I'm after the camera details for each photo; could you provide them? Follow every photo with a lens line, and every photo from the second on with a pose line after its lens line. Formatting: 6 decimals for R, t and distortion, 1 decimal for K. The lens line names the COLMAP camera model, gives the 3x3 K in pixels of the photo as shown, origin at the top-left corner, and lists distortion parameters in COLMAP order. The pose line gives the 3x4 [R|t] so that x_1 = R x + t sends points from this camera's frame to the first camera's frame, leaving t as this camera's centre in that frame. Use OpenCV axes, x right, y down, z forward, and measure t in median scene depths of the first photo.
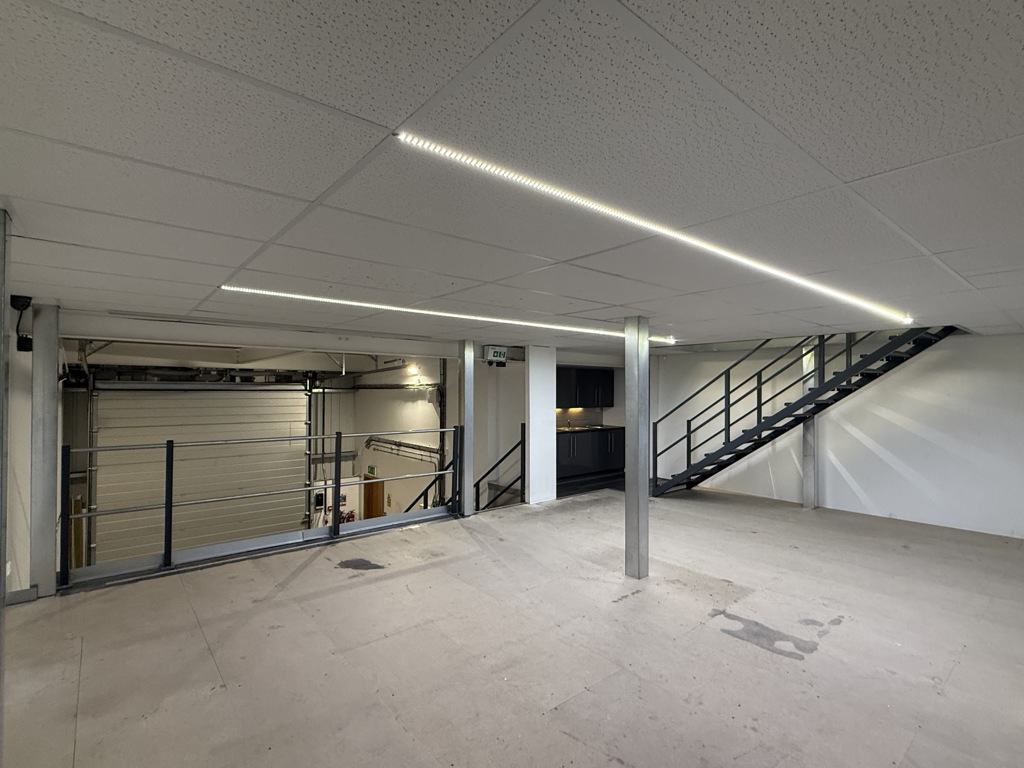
lens RADIAL K [[491.3, 0, 509.3], [0, 491.3, 386.7], [0, 0, 1]] dist [-0.000061, 0.000294]
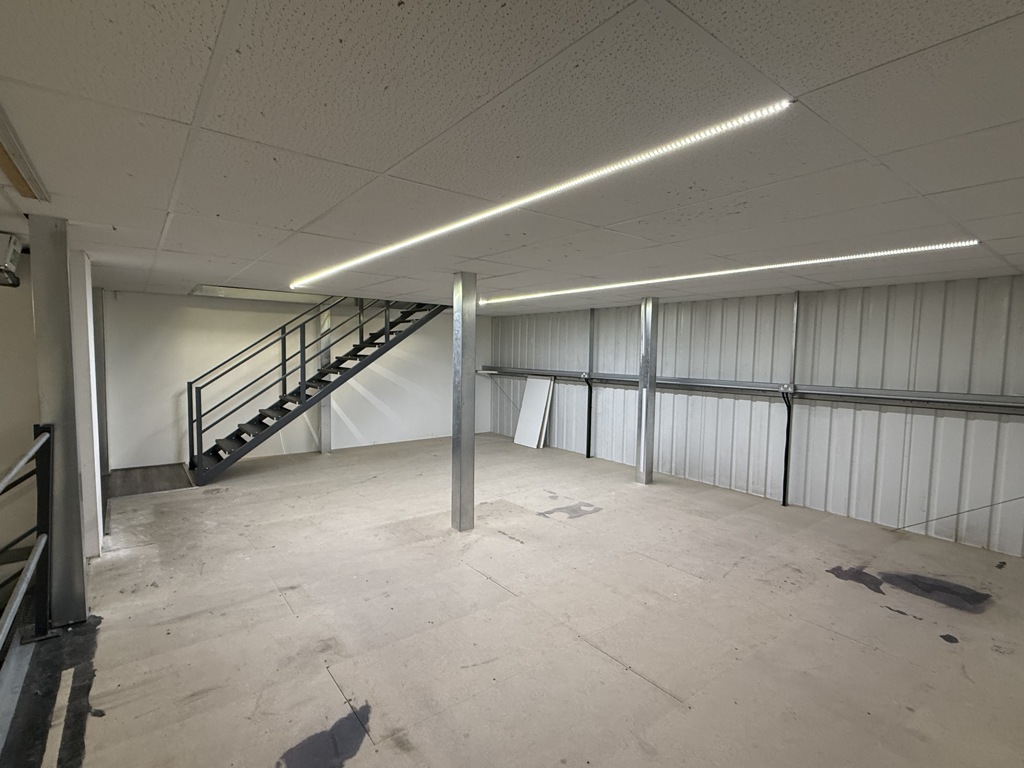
lens RADIAL K [[491.6, 0, 513.4], [0, 491.6, 386.7], [0, 0, 1]] dist [0.000334, -0.000095]
pose [[0.026126, -0.074985, 0.996842, -0.676102], [-0.023994, 0.996848, 0.075615, 0.007405], [-0.999371, -0.025894, 0.024244, 0.797194]]
